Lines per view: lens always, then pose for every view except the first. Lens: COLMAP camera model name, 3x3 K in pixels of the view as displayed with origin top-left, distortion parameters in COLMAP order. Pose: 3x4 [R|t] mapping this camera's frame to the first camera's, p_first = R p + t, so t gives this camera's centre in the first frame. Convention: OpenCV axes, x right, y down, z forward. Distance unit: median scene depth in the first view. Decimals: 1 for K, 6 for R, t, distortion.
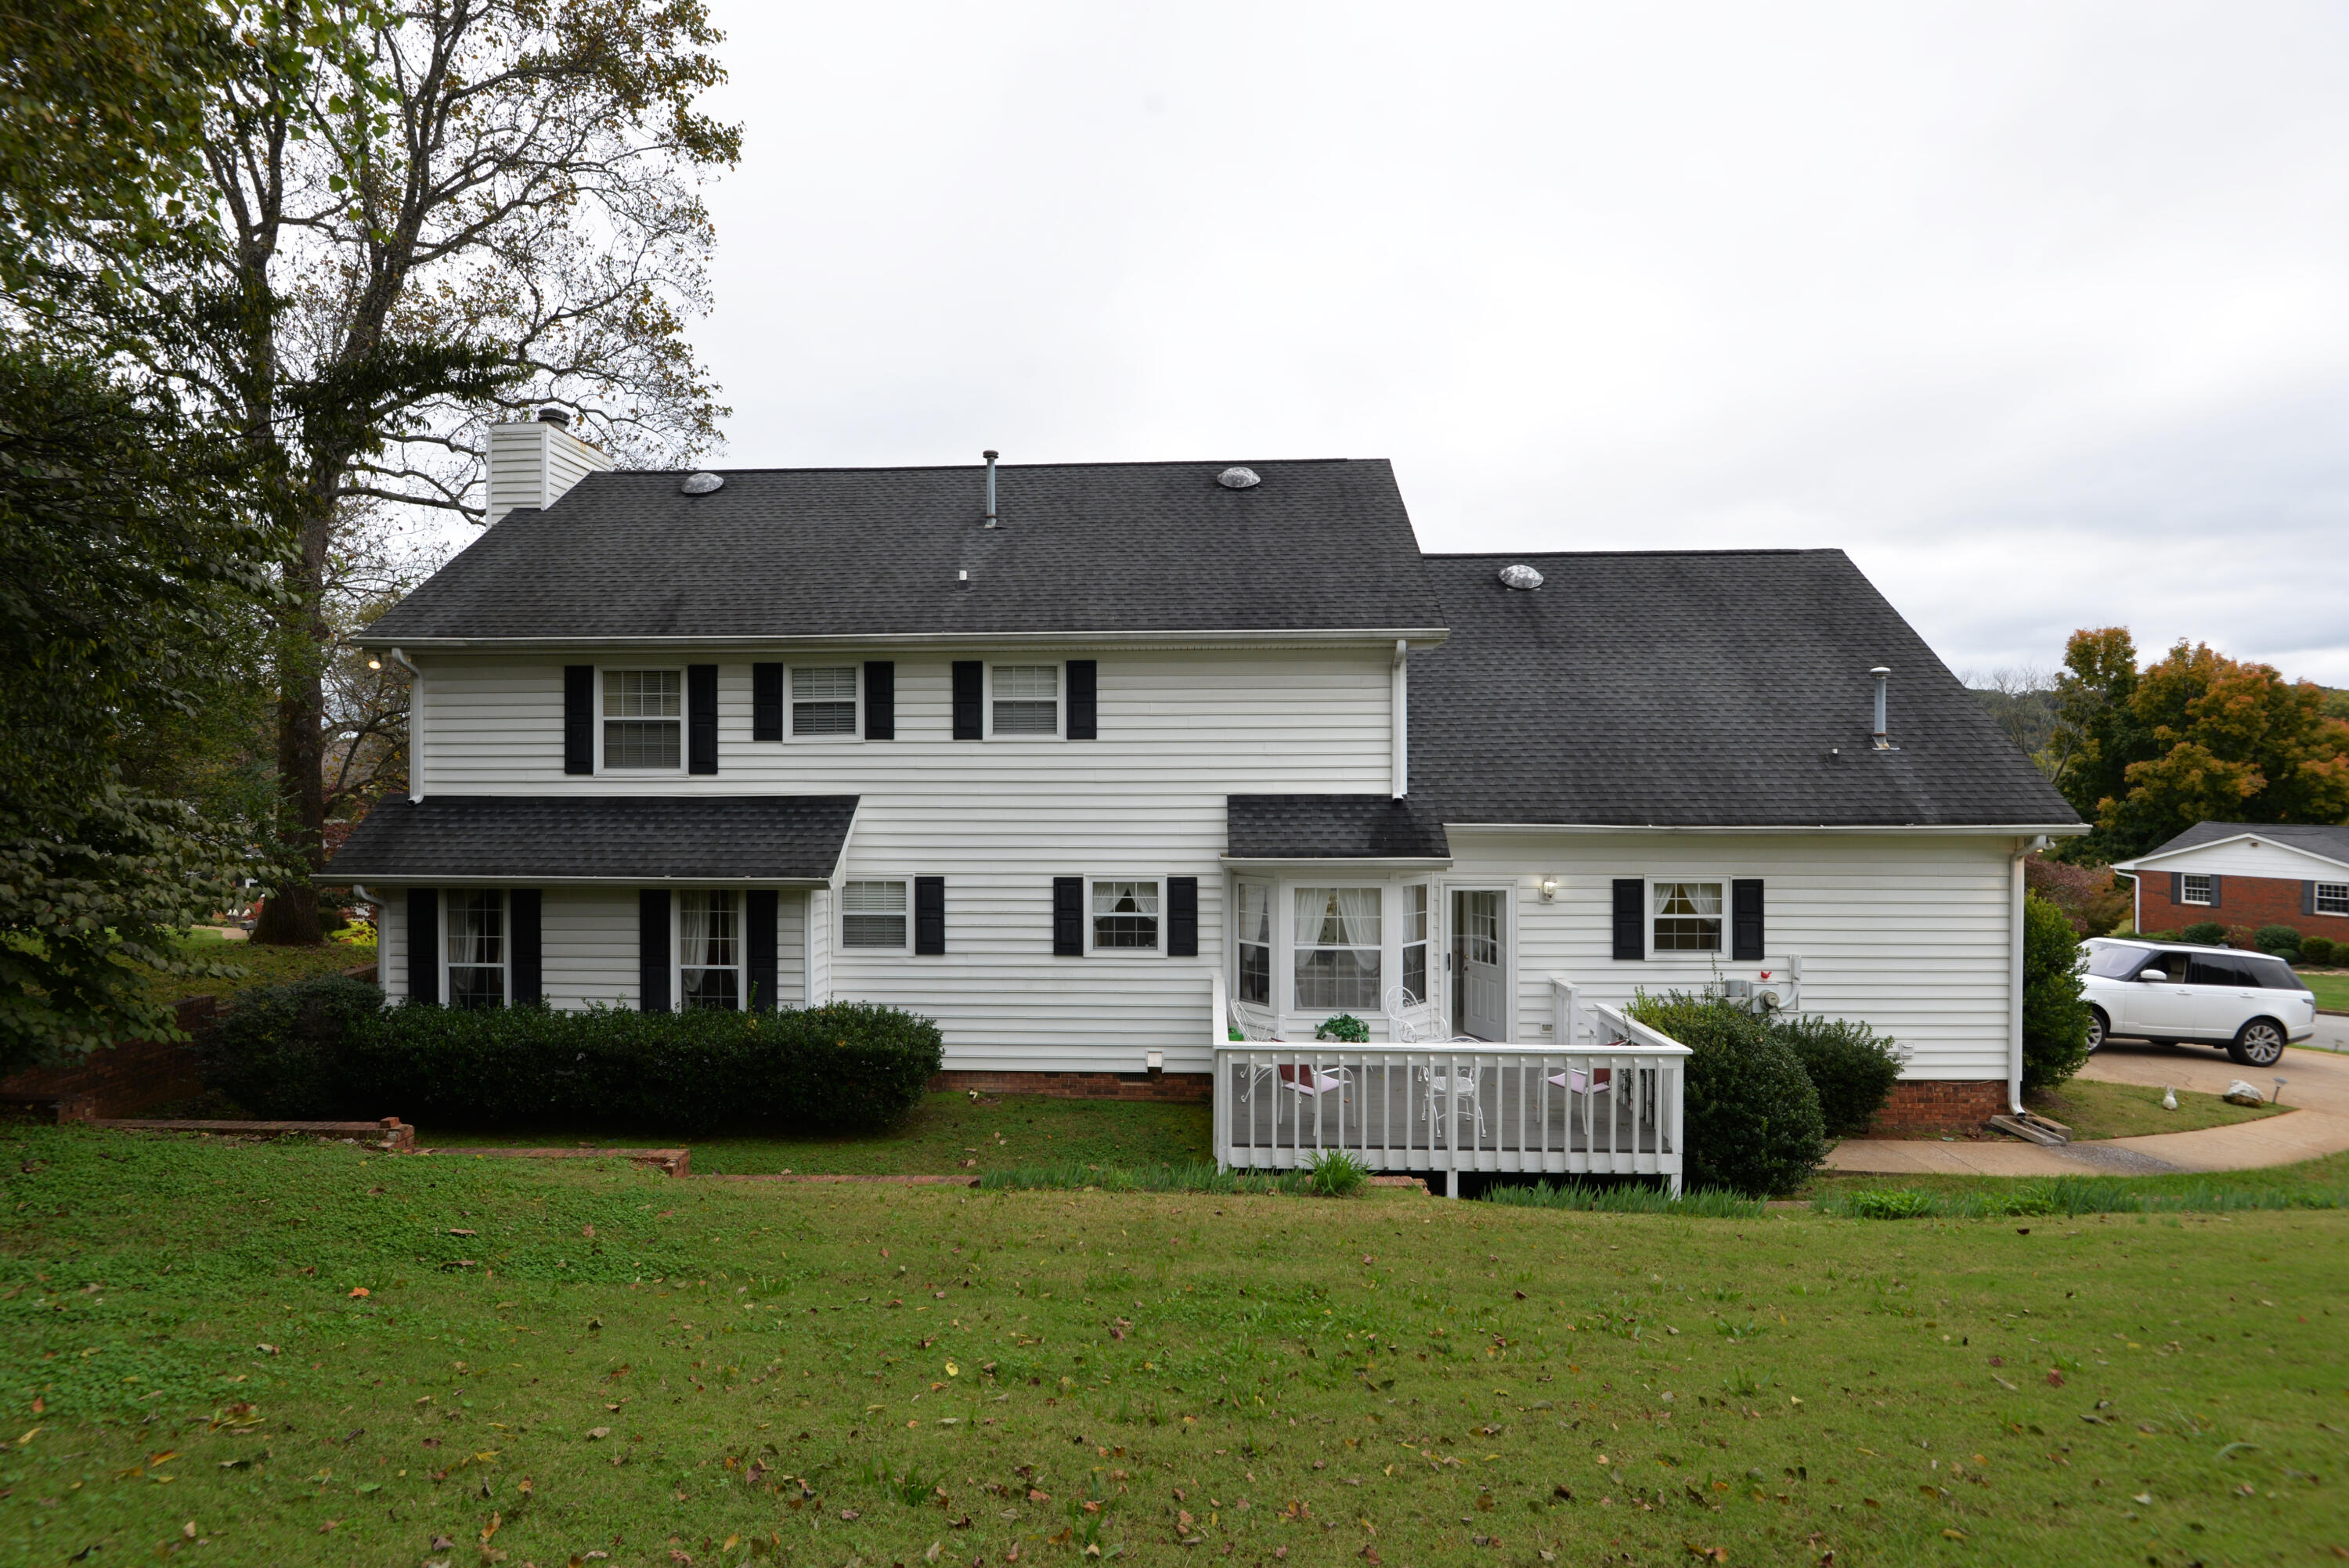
lens RADIAL K [[1078.6, 0, 1157.8], [0, 1078.6, 792.0], [0, 0, 1]] dist [-0.006297, -0.008937]
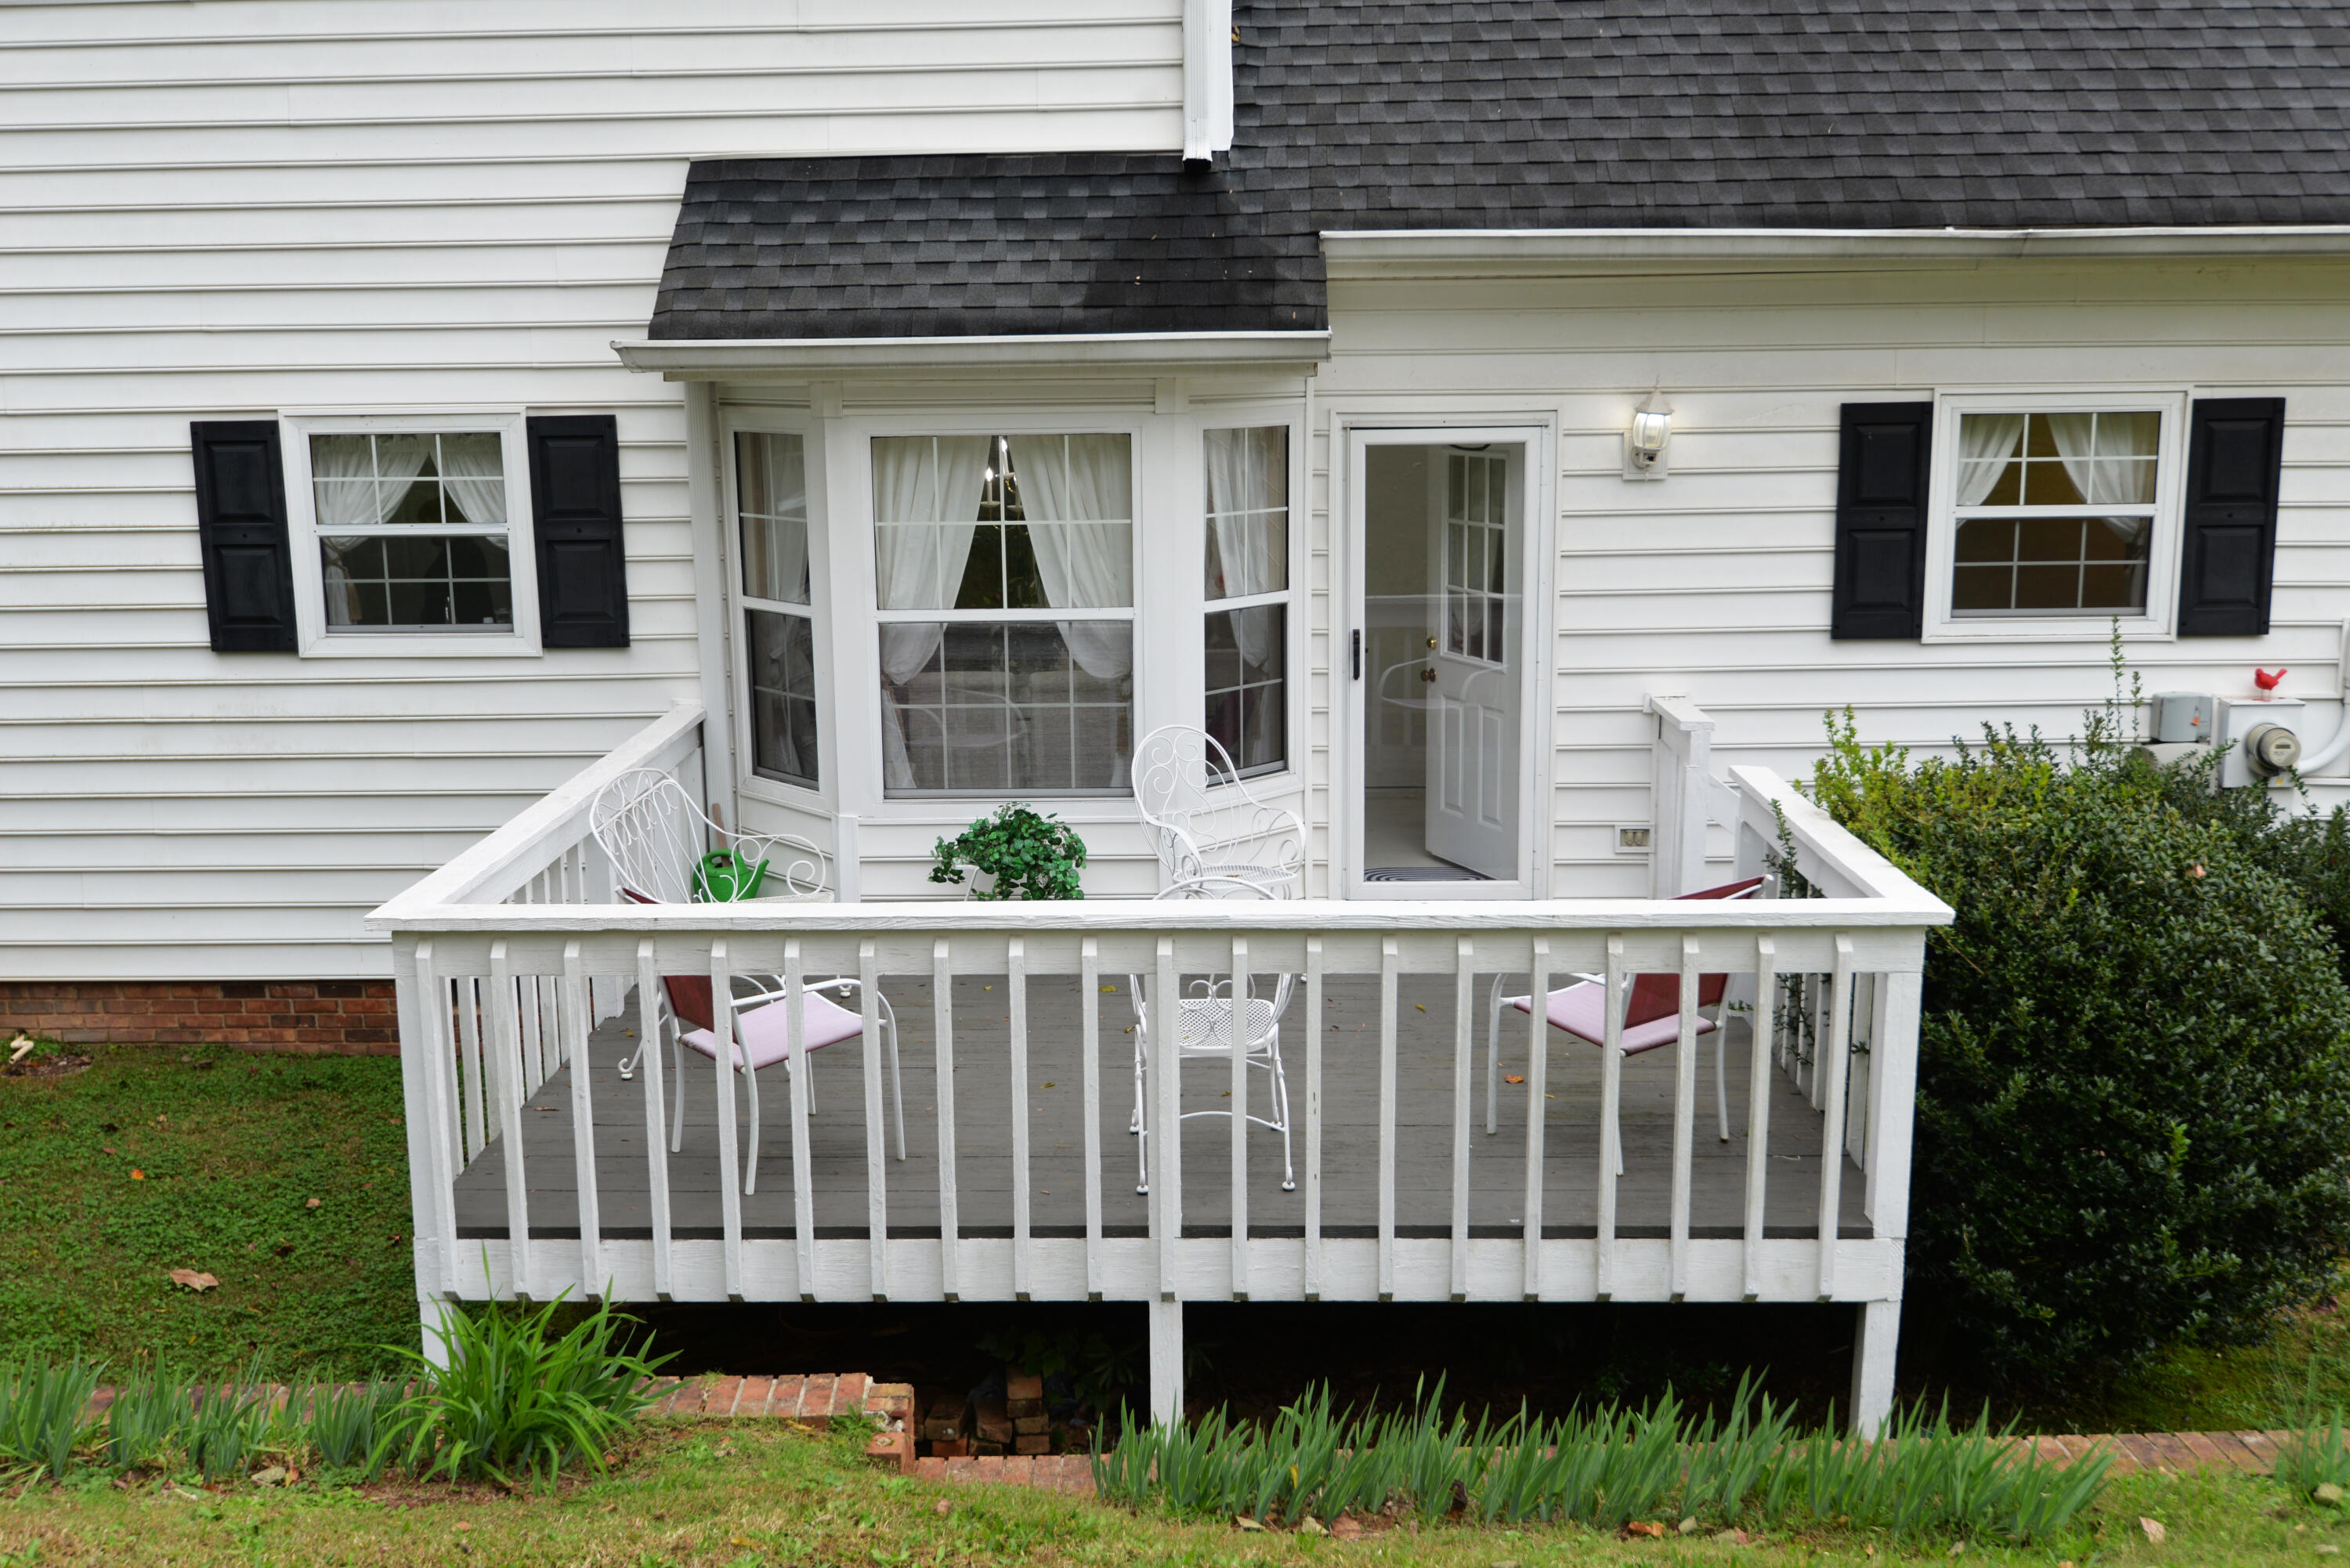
lens RADIAL K [[2219.6, 0, 1175.0], [0, 2219.6, 784.0], [0, 0, 1]] dist [0.030147, -0.082501]
pose [[0.999689, -0.015351, 0.019644, 0.202163], [0.011347, 0.981767, 0.189750, 0.064448], [-0.022198, -0.189468, 0.981636, 0.304506]]
